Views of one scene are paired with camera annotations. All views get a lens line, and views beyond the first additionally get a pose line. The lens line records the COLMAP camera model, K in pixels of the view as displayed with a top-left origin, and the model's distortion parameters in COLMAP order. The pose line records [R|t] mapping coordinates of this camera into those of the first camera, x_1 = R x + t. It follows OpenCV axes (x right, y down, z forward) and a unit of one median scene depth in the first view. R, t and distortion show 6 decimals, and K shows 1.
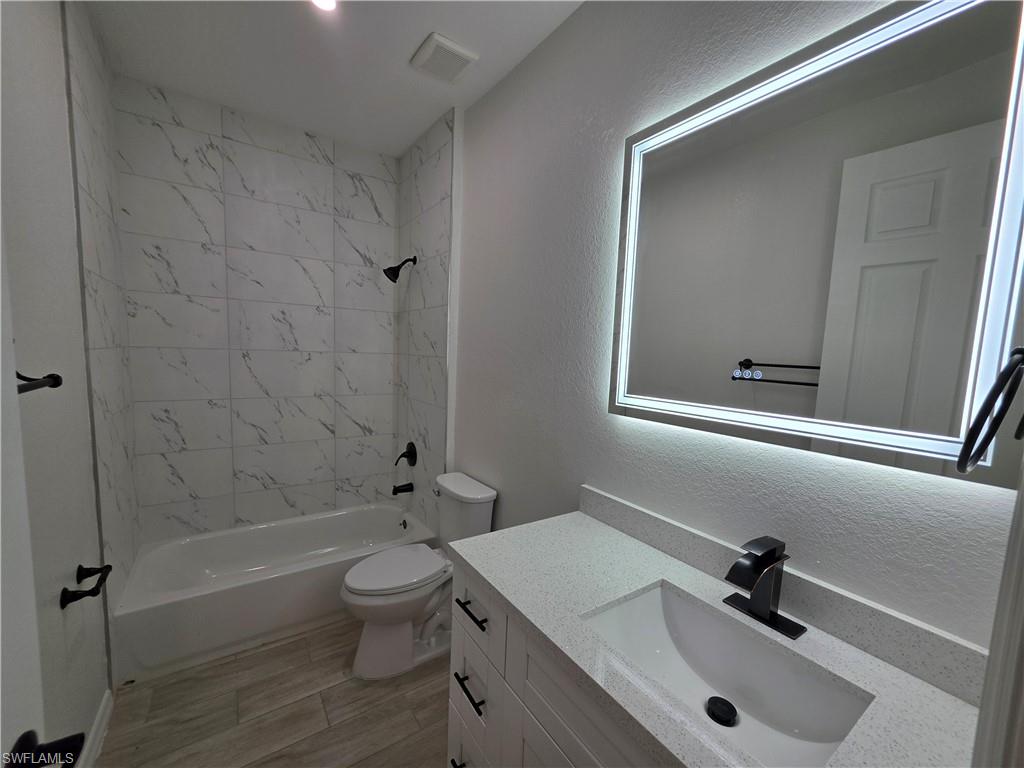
lens RADIAL K [[411.5, 0, 507.9], [0, 411.5, 390.8], [0, 0, 1]] dist [-0.004175, 0.003018]
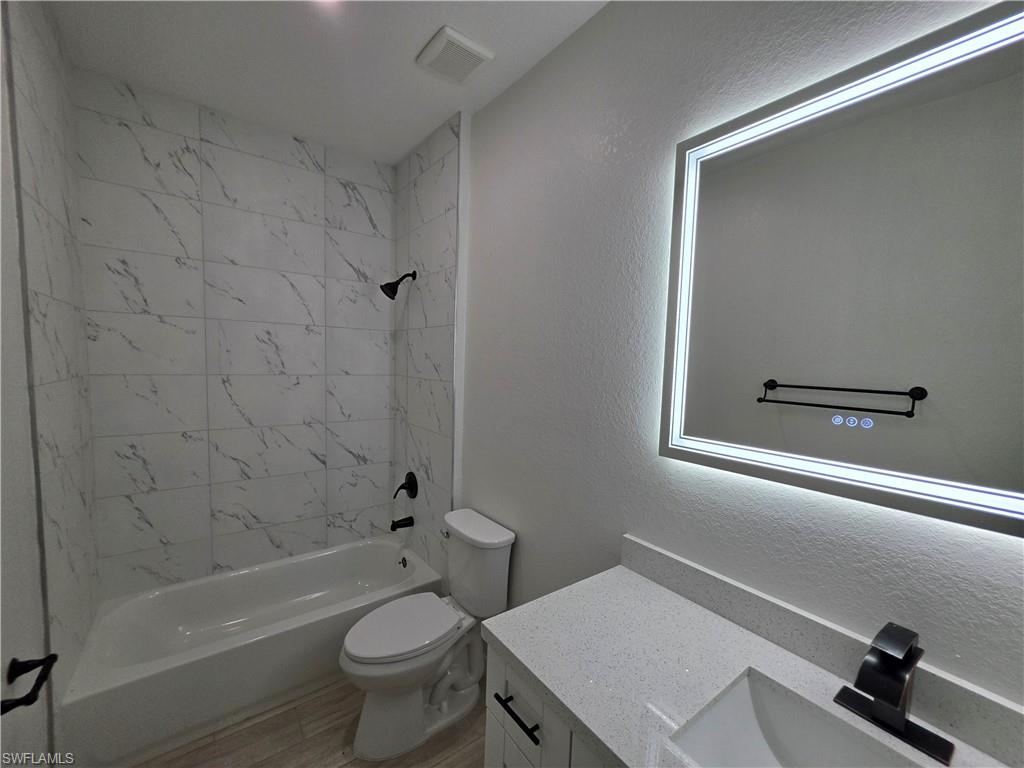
lens RADIAL K [[411.5, 0, 510.7], [0, 411.5, 389.9], [0, 0, 1]] dist [-0.004175, 0.003018]
pose [[0.998906, -0.012141, 0.045164, -0.078632], [0.013207, 0.999639, -0.023392, -0.050608], [-0.044864, 0.023963, 0.998706, 0.105246]]
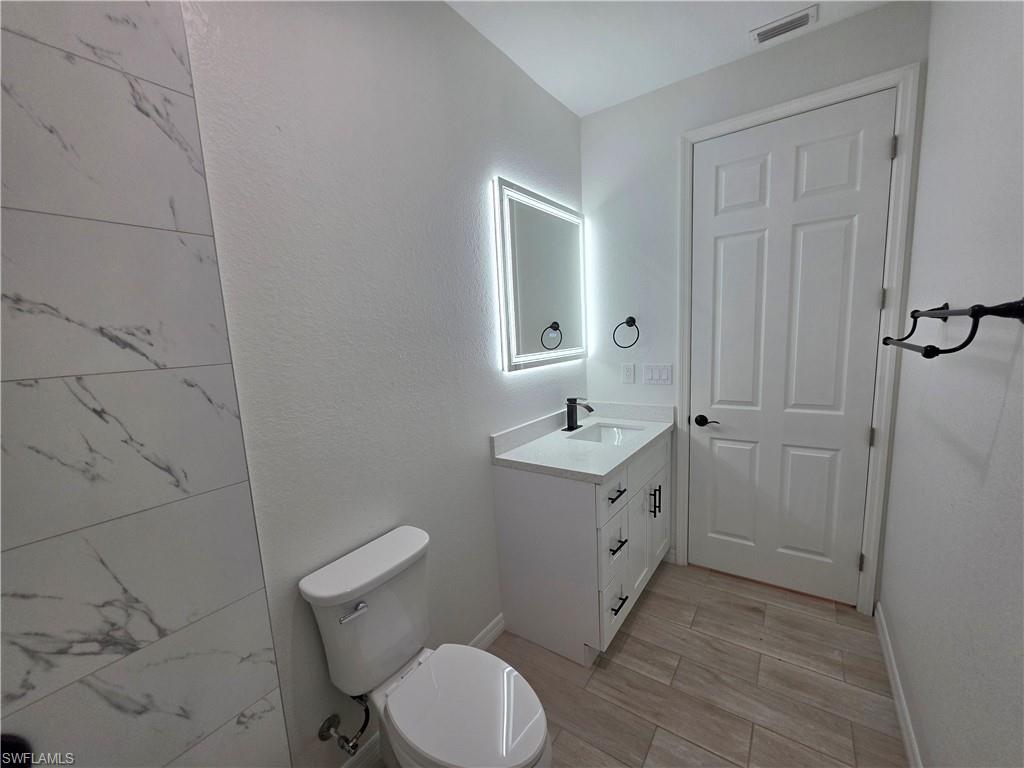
lens RADIAL K [[411.5, 0, 505.3], [0, 411.5, 388.0], [0, 0, 1]] dist [-0.004175, 0.003018]
pose [[-0.335068, -0.147978, 0.930501, -0.794532], [0.127214, 0.971441, 0.200297, -0.130258], [-0.933566, 0.185486, -0.306674, 1.073235]]
